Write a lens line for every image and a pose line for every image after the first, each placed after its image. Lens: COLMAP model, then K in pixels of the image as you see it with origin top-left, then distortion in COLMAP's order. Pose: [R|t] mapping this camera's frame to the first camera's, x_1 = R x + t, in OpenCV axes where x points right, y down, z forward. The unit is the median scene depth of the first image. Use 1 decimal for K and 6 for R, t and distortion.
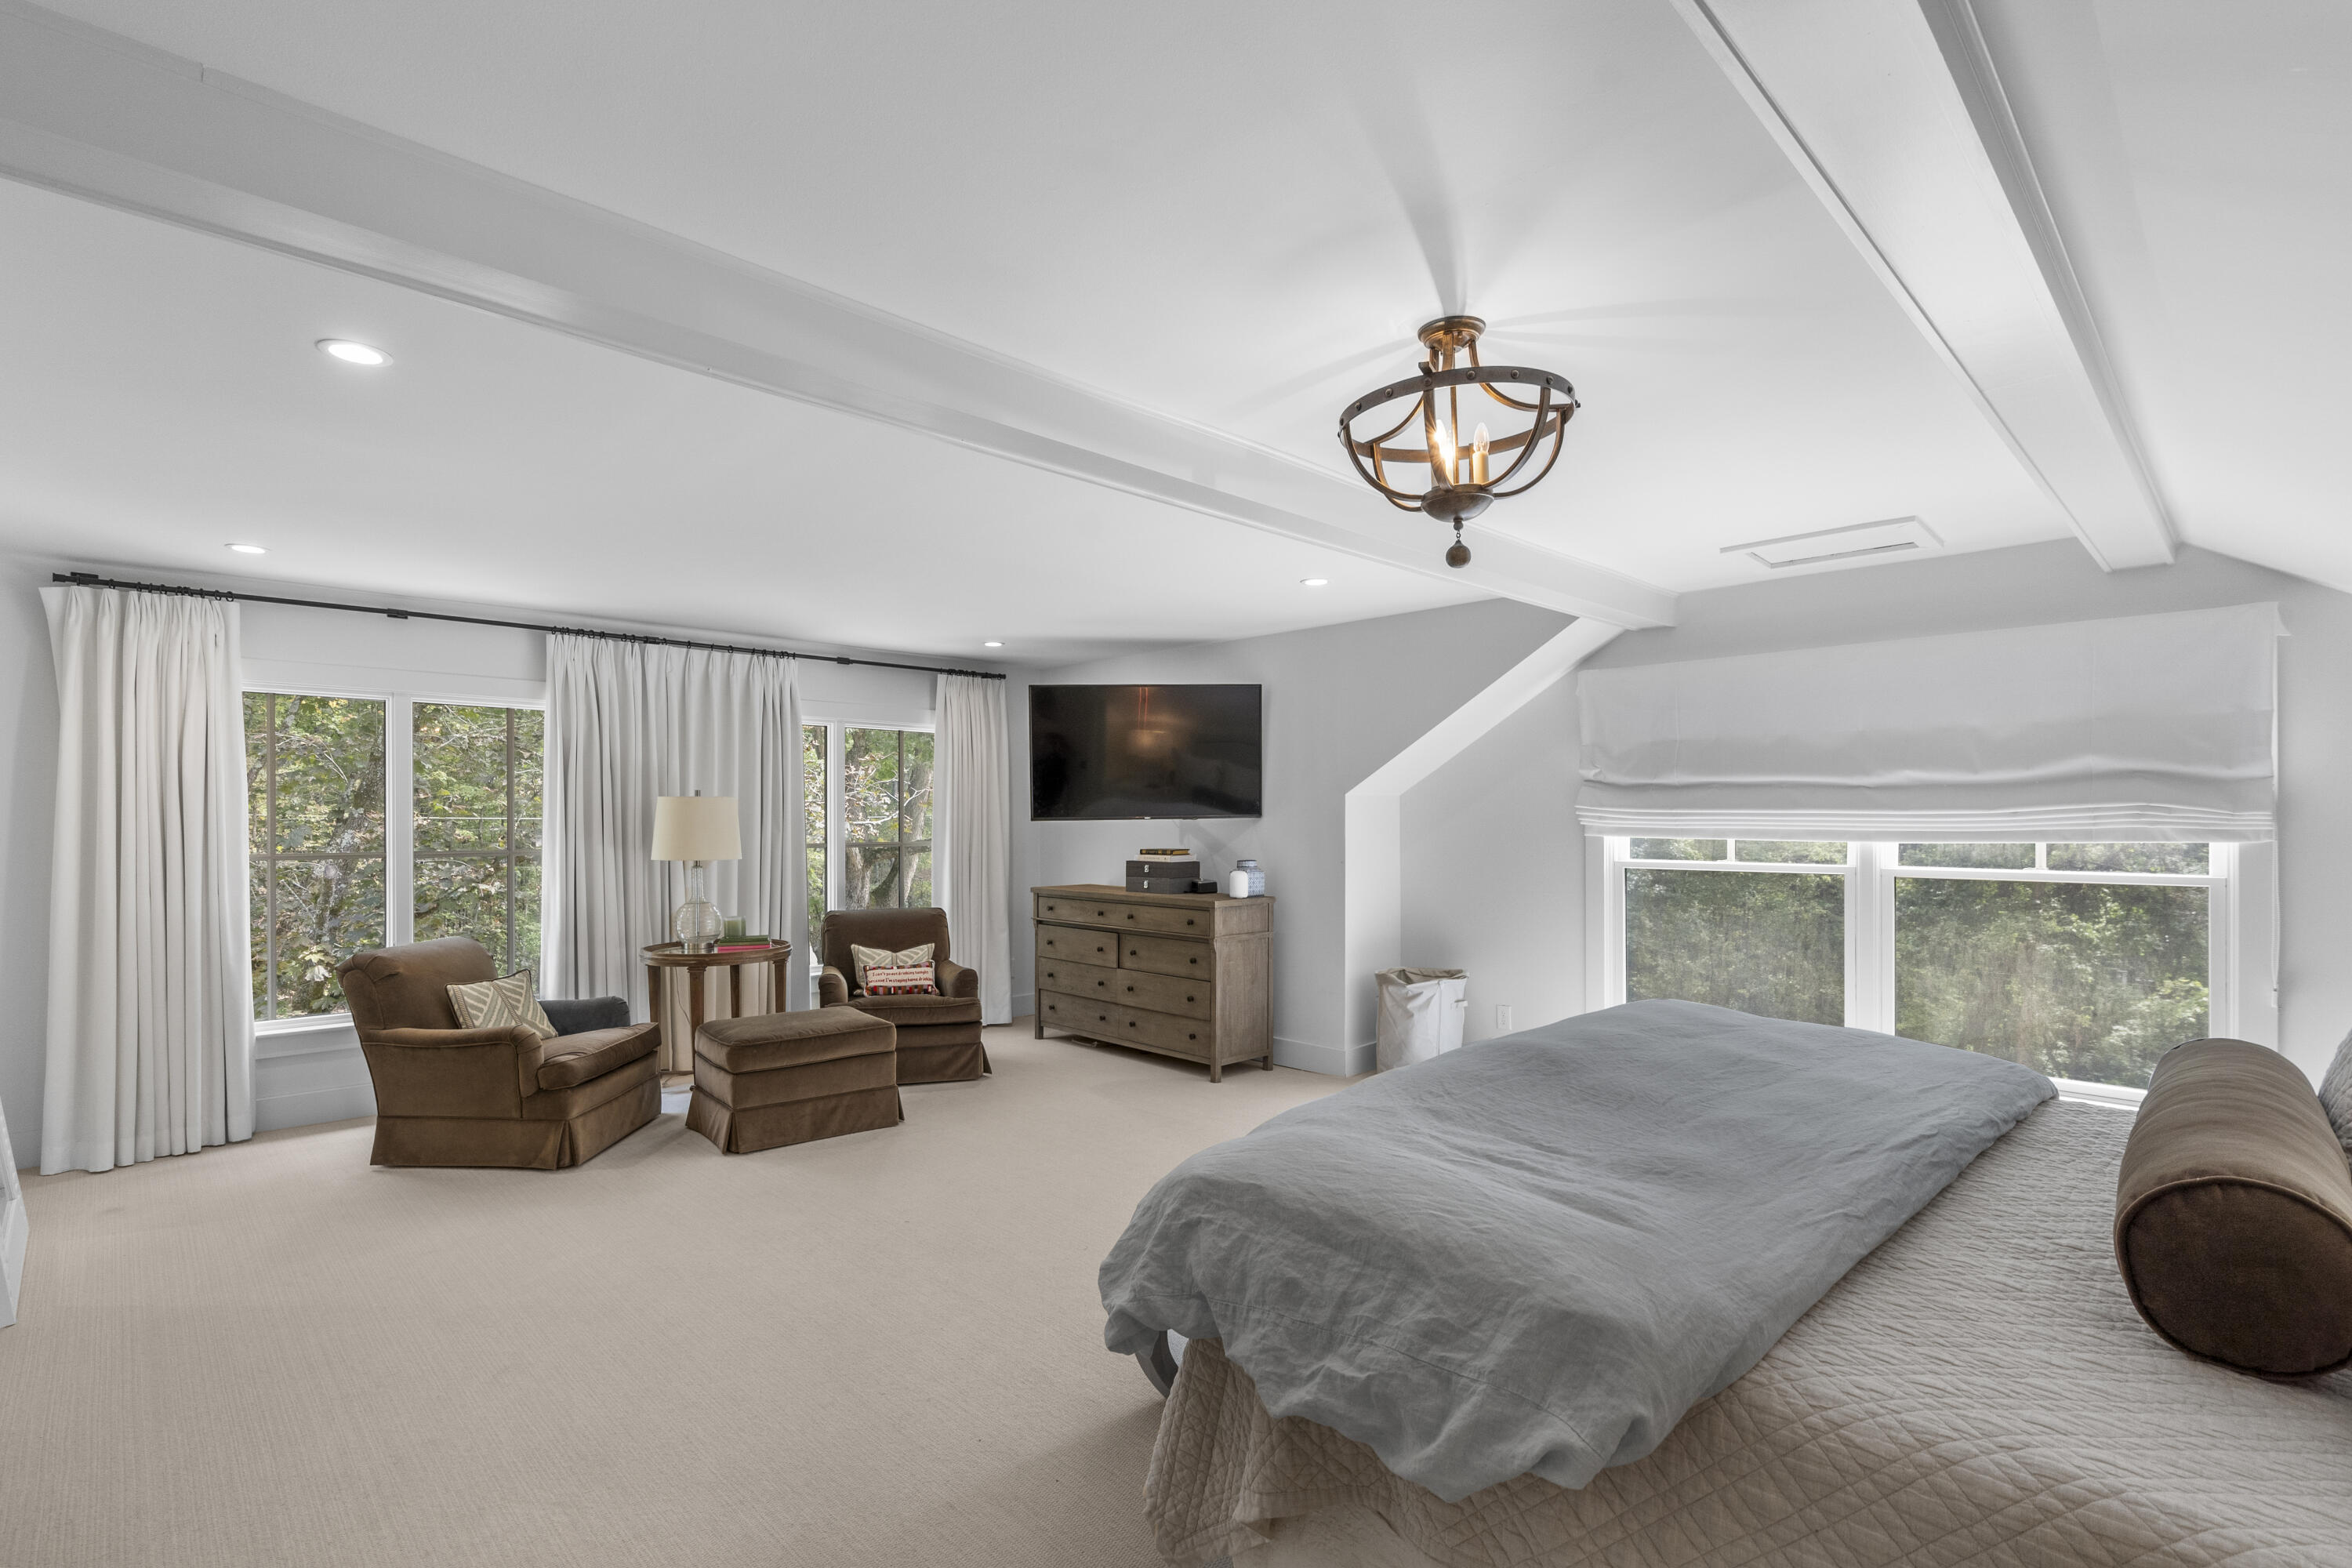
lens RADIAL K [[1087.2, 0, 1160.3], [0, 1087.2, 797.1], [0, 0, 1]] dist [-0.000751, 0.004128]
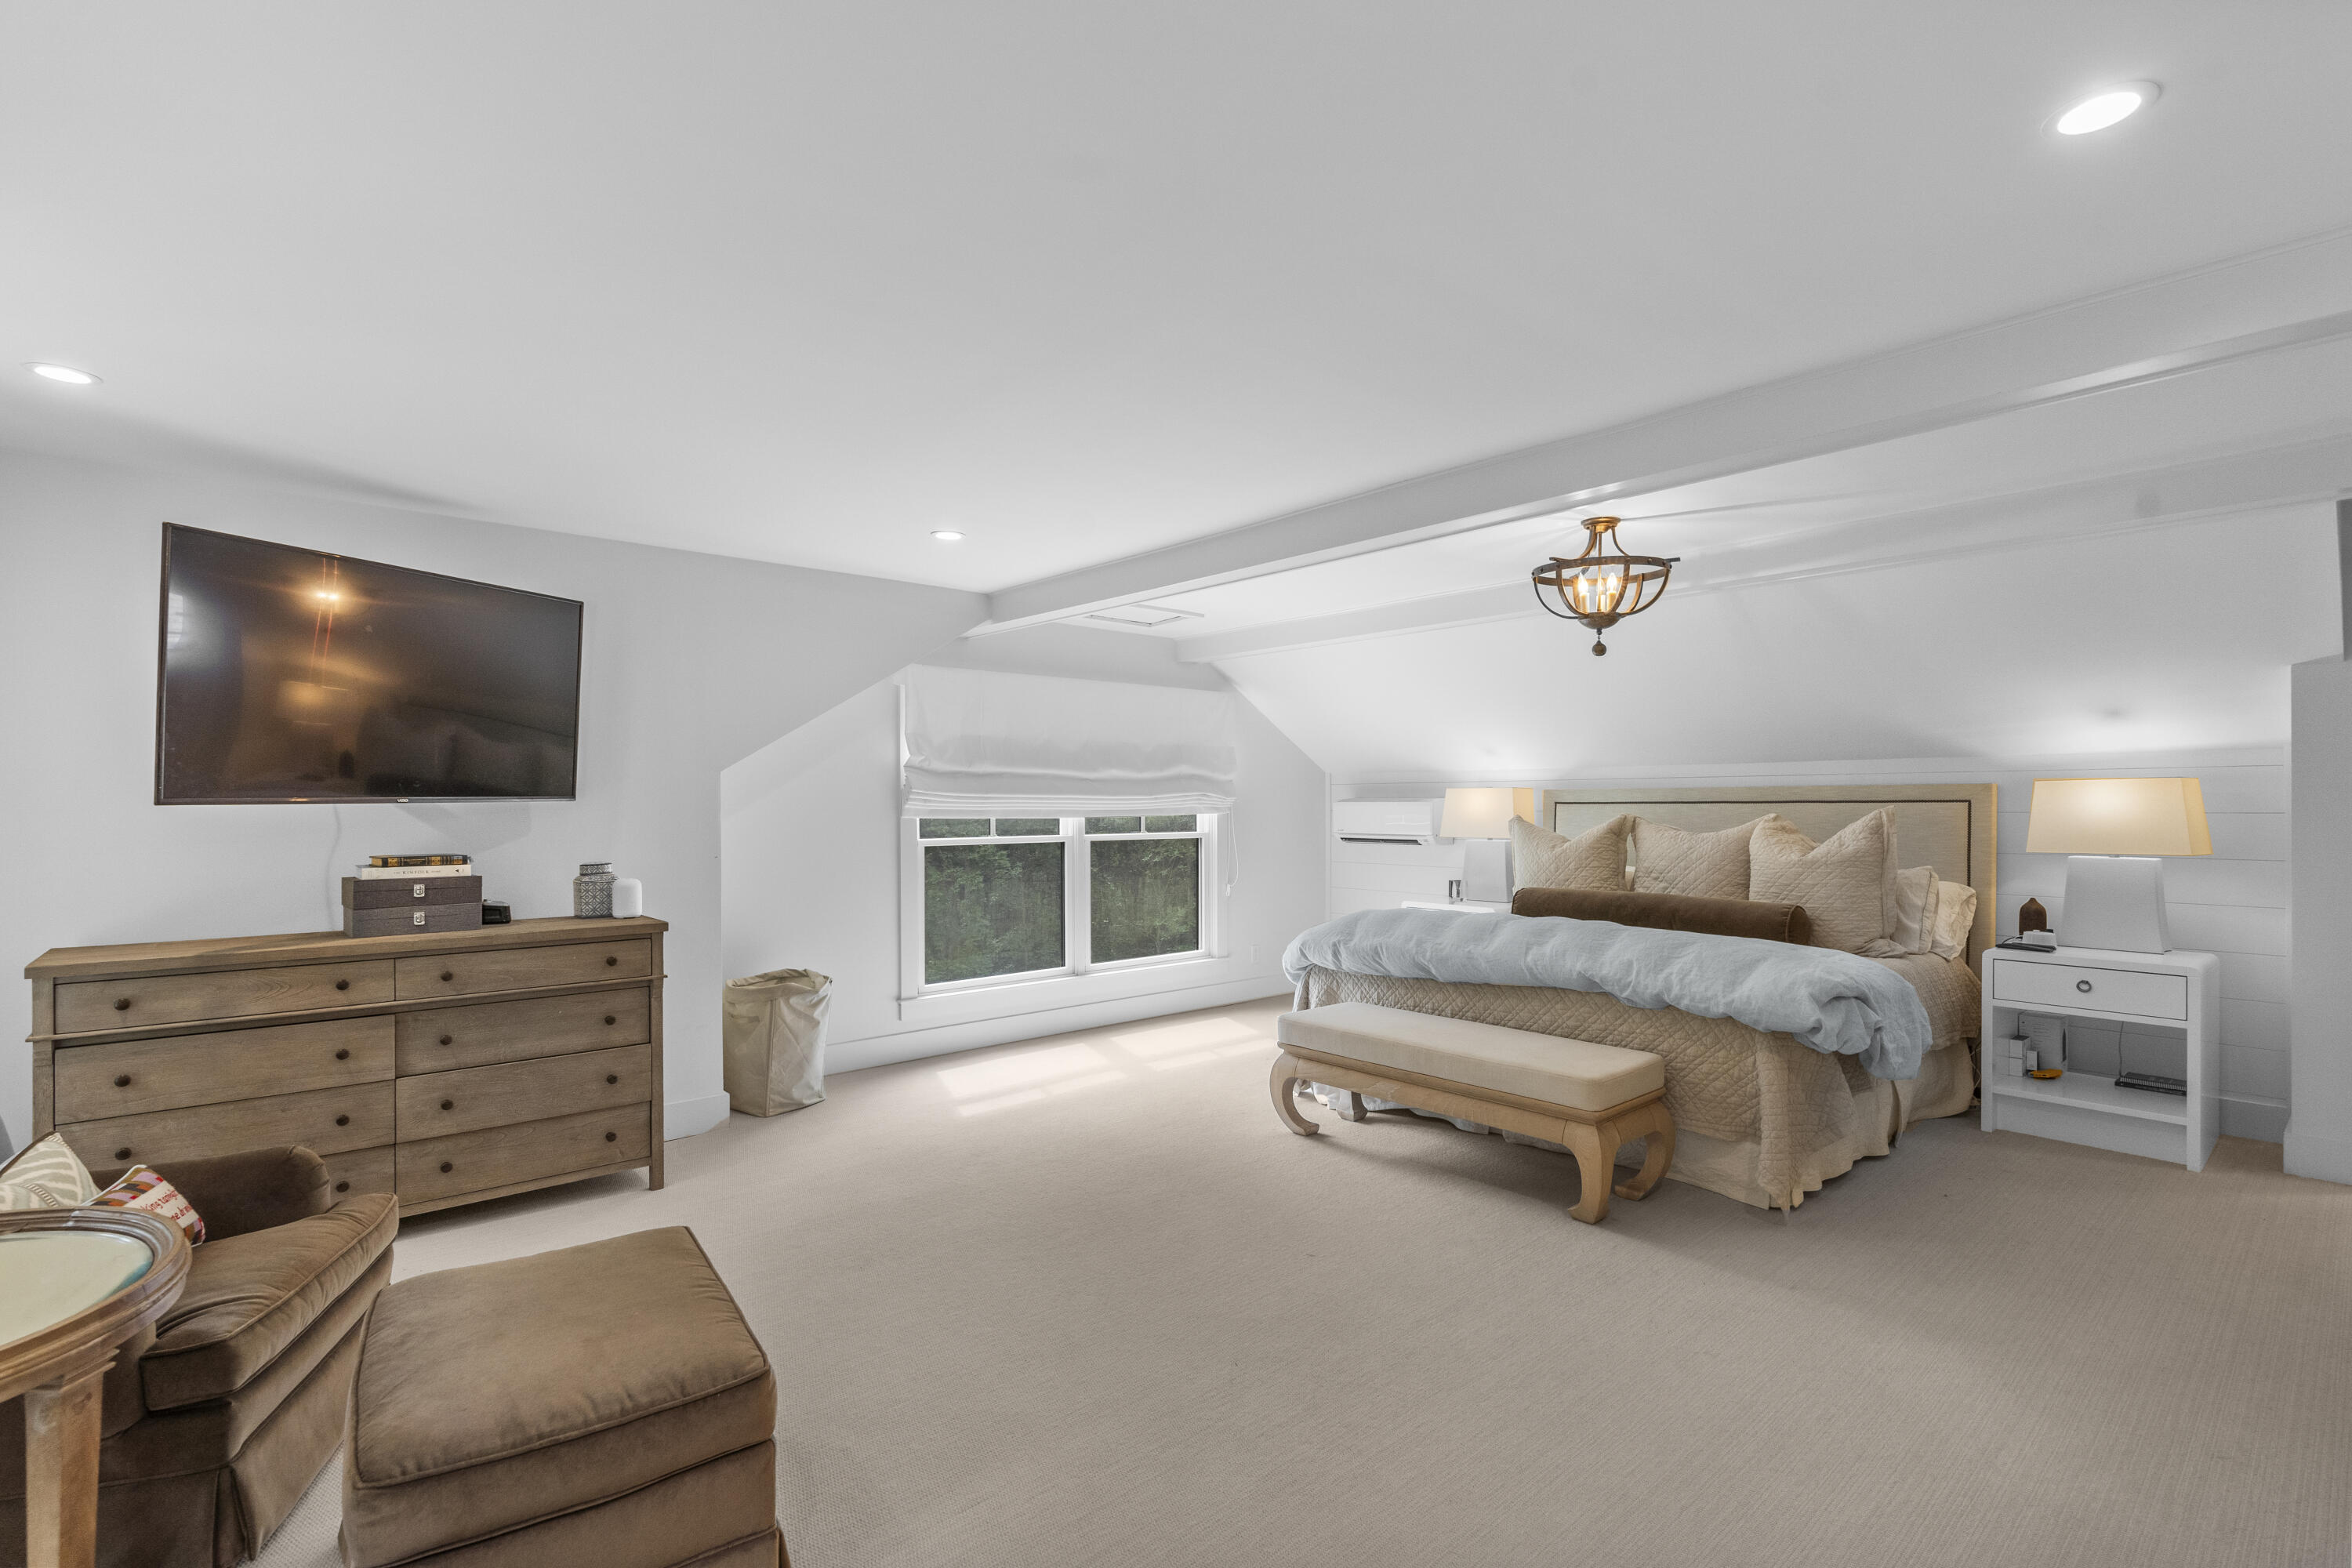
lens RADIAL K [[1087.2, 0, 1160.4], [0, 1087.2, 796.5], [0, 0, 1]] dist [-0.000751, 0.004128]
pose [[0.047539, 0.007428, 0.998842, -0.576985], [-0.015562, 0.999856, -0.006695, 0.015480], [-0.998748, -0.015226, 0.047648, 0.614222]]
